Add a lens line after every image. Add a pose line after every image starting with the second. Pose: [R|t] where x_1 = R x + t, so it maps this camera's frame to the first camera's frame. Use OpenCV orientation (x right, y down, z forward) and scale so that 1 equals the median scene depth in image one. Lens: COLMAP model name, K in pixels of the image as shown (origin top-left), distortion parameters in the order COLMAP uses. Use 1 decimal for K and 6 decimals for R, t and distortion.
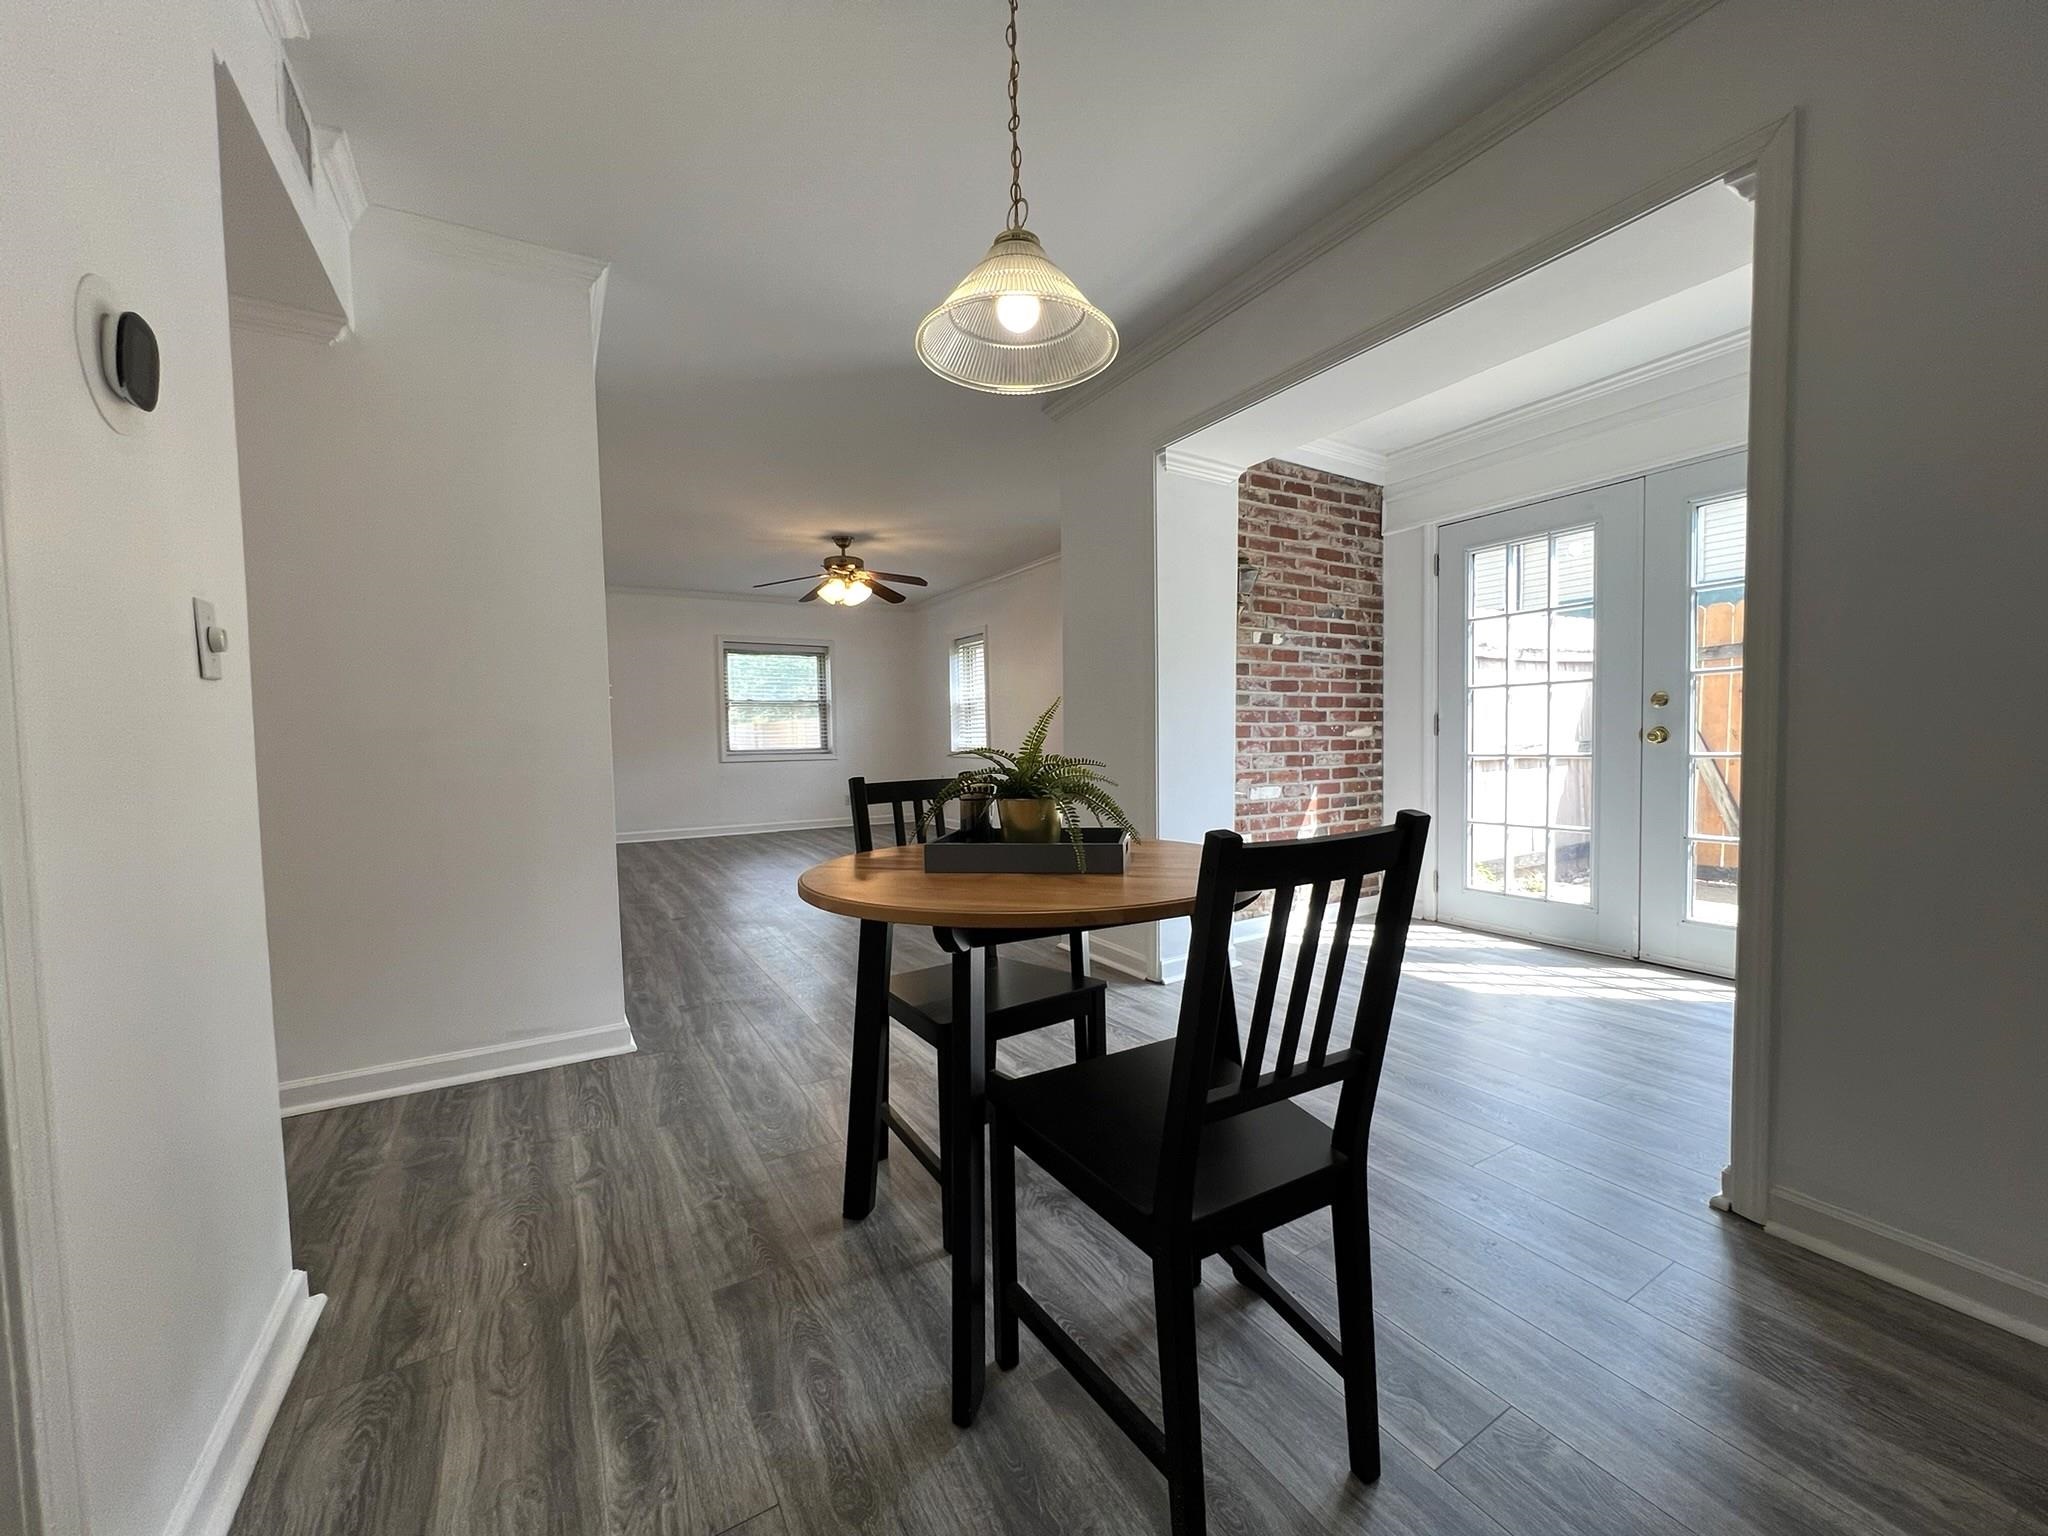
lens RADIAL K [[829.8, 0, 1052.1], [0, 829.8, 774.4], [0, 0, 1]] dist [-0.001217, 0.000730]
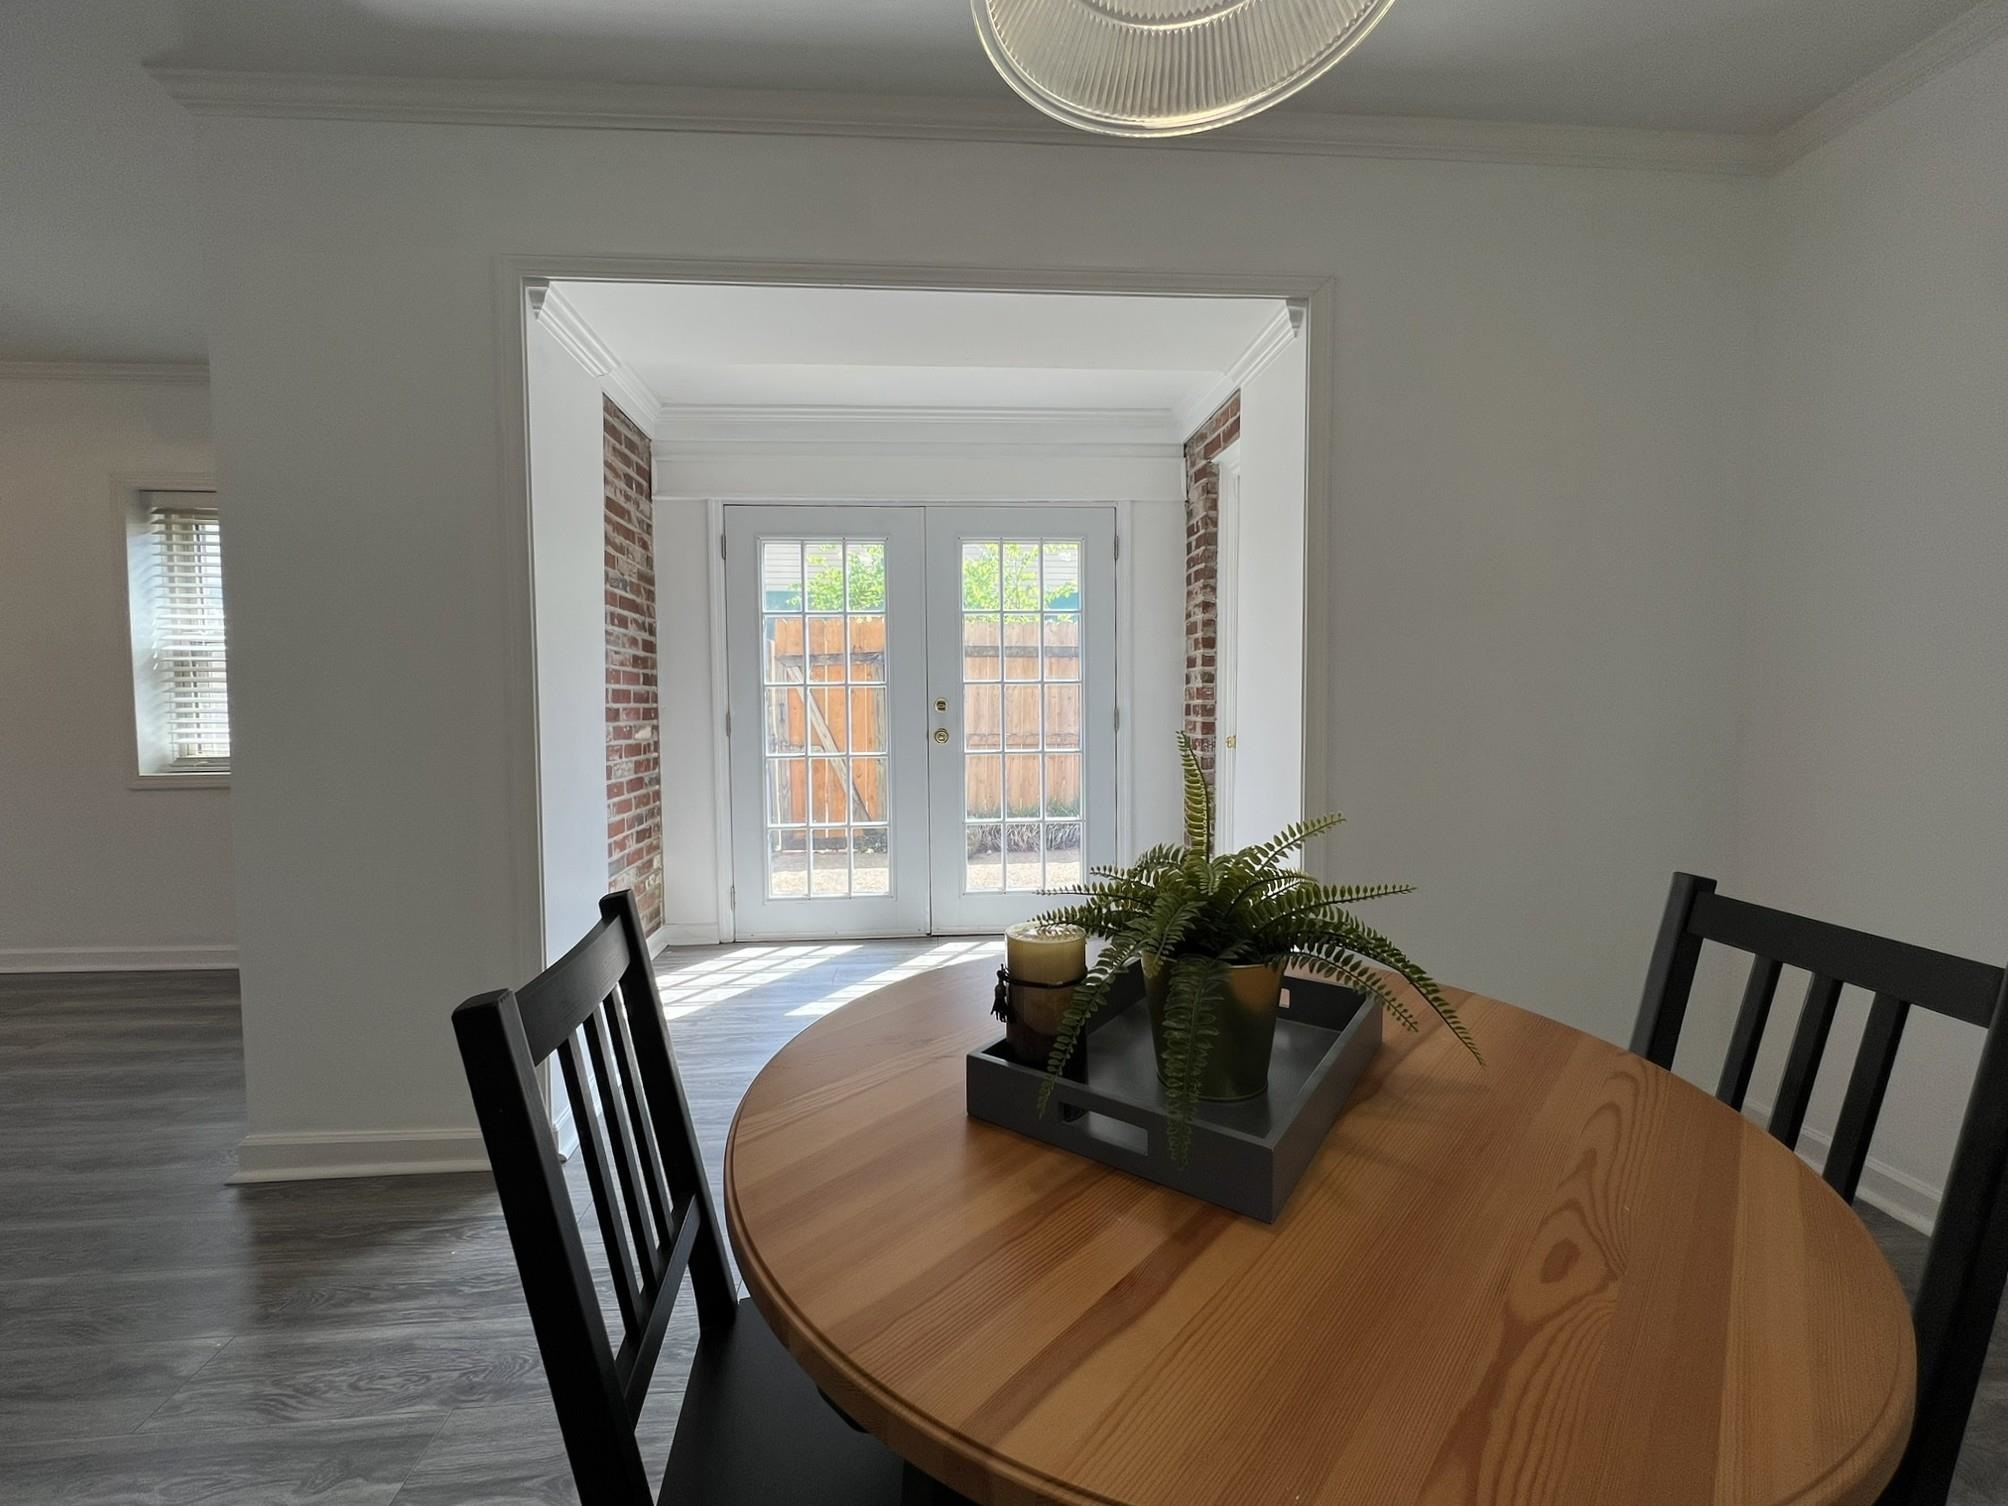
lens RADIAL K [[813.6, 0, 996.2], [0, 813.6, 745.8], [0, 0, 1]] dist [-0.001217, 0.000730]
pose [[0.461528, -0.030339, 0.886607, -0.182223], [0.039502, 0.999127, 0.013626, -0.036220], [-0.886246, 0.028734, 0.462323, 0.325165]]
